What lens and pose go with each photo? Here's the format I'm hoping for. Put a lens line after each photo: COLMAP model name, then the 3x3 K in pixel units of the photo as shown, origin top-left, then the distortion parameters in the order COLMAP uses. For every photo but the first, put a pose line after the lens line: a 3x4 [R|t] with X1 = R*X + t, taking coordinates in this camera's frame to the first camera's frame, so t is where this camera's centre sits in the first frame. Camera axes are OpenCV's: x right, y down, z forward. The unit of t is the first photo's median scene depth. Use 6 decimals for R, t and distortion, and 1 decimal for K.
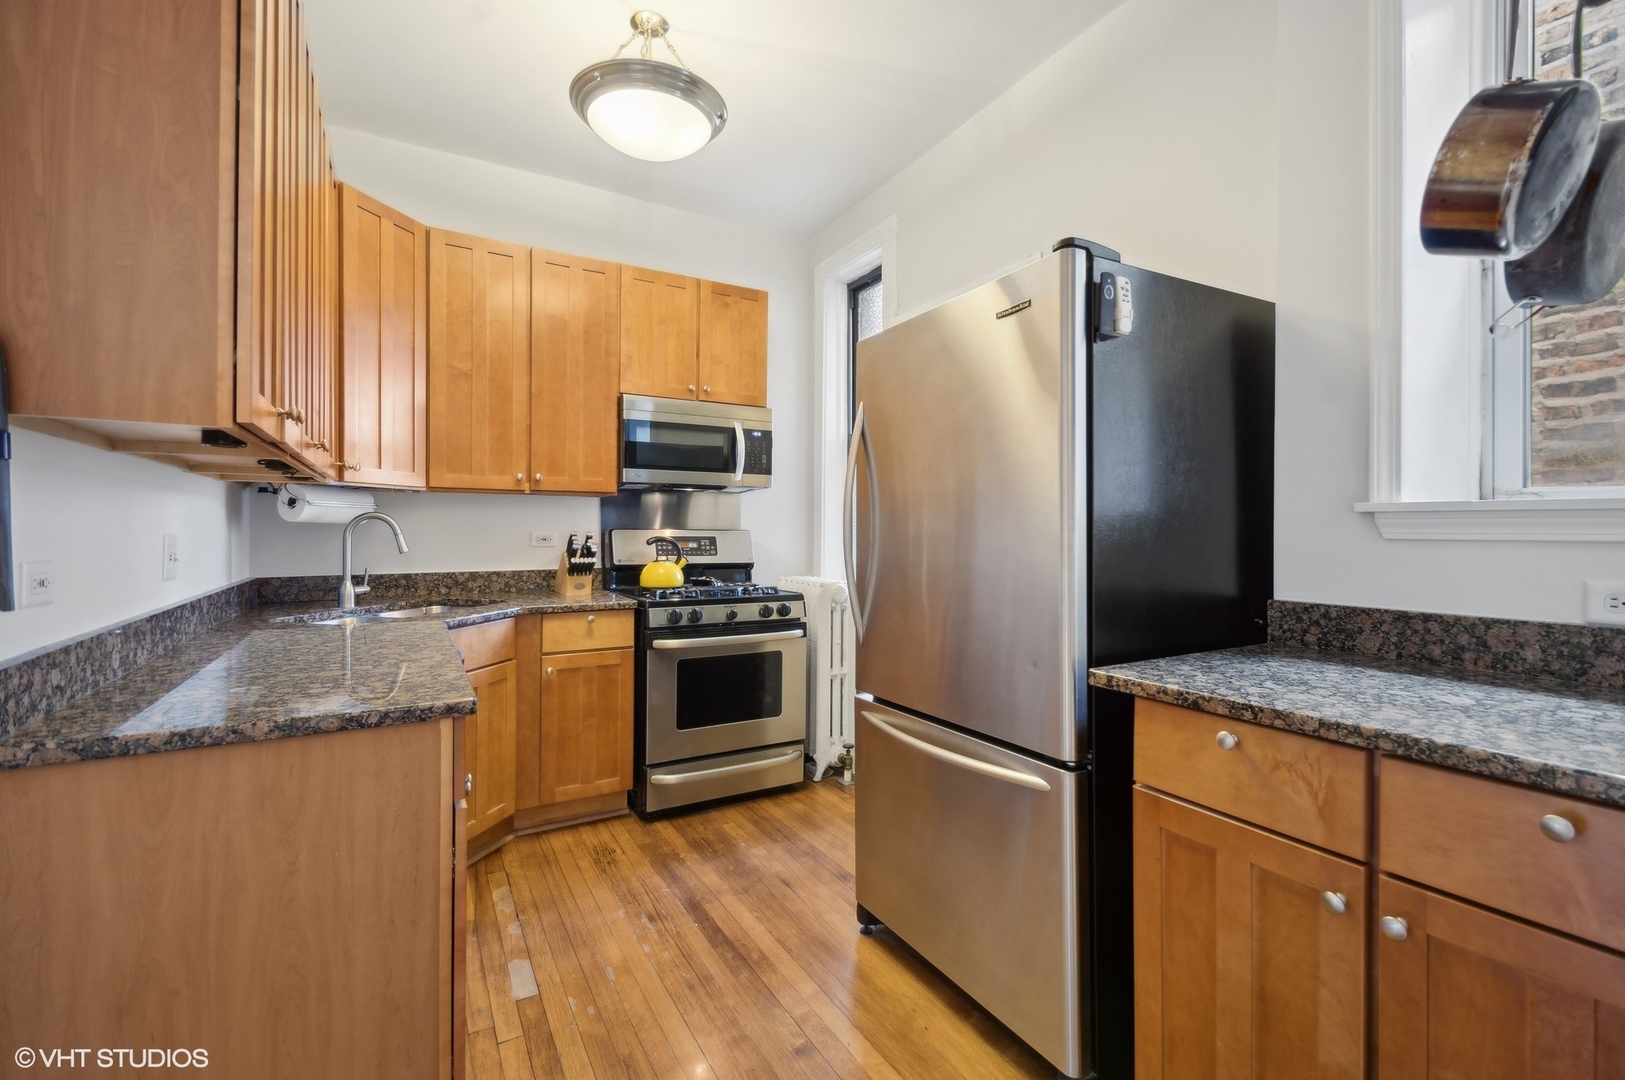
lens RADIAL K [[722.4, 0, 809.7], [0, 722.4, 530.8], [0, 0, 1]] dist [0.031832, -0.018747]
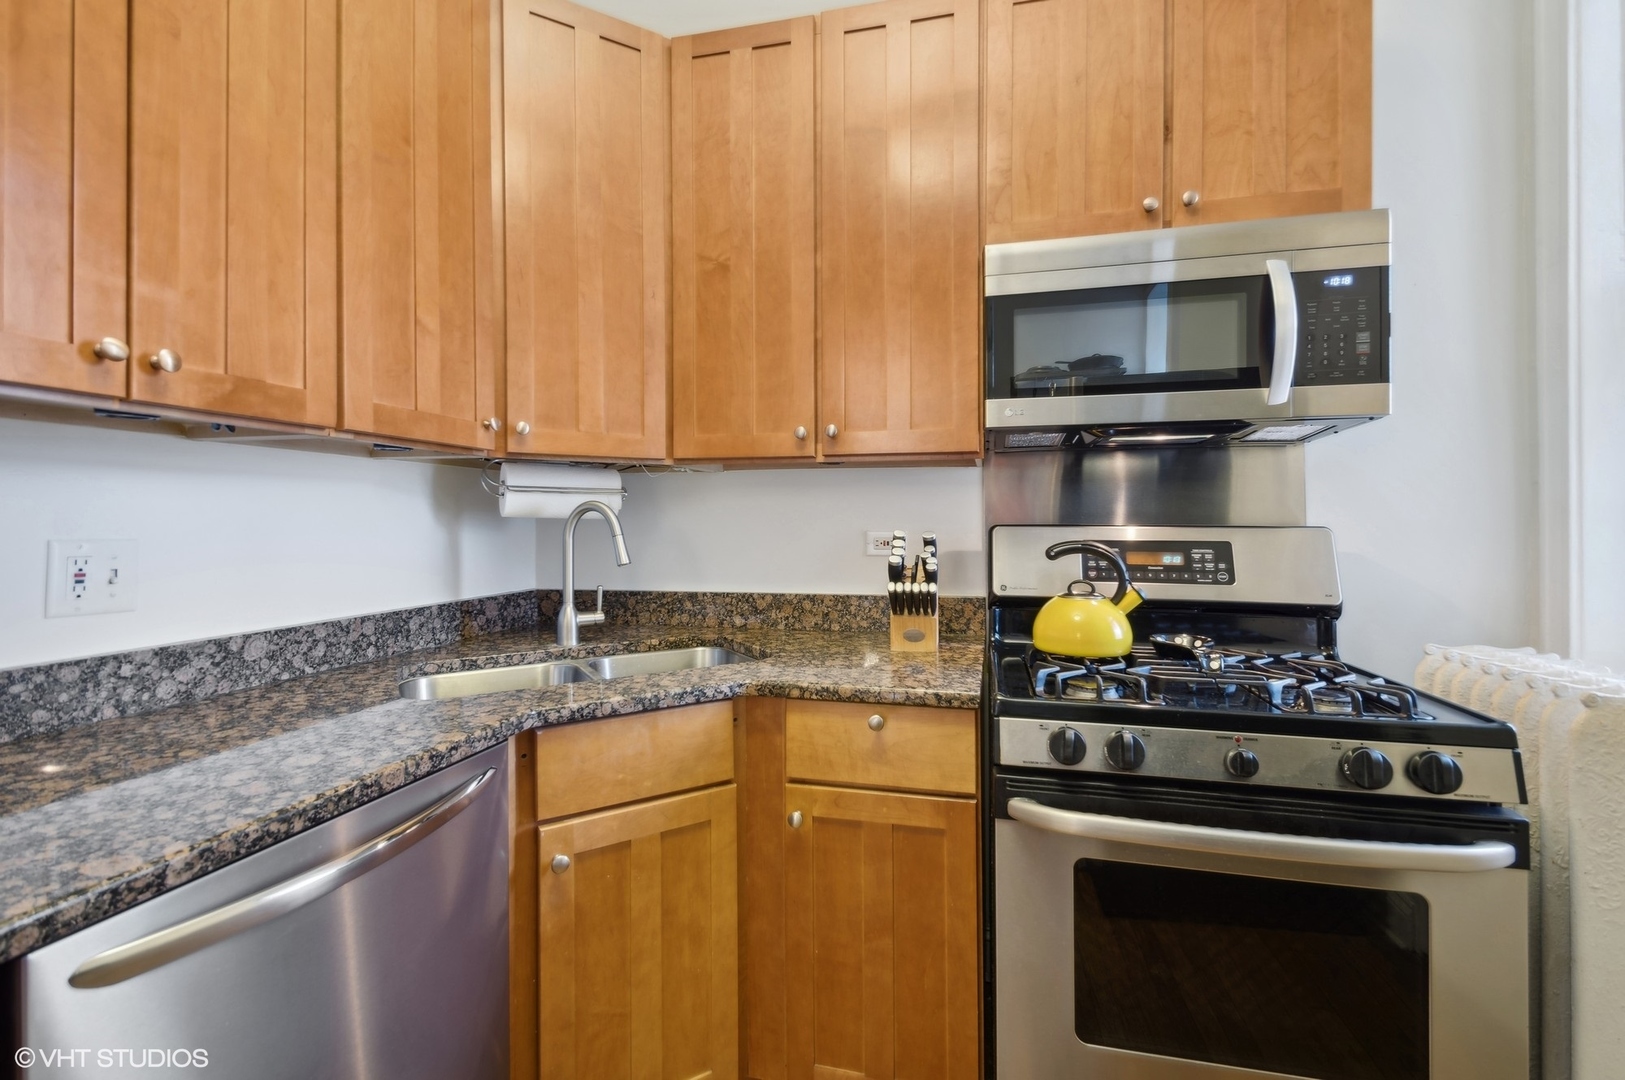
lens RADIAL K [[728.5, 0, 811.6], [0, 728.5, 514.6], [0, 0, 1]] dist [0.012956, -0.000528]
pose [[0.729816, -0.011063, -0.683554, -0.012162], [0.002345, 0.999904, -0.013679, -0.003248], [0.683639, 0.008380, 0.729772, 0.565788]]
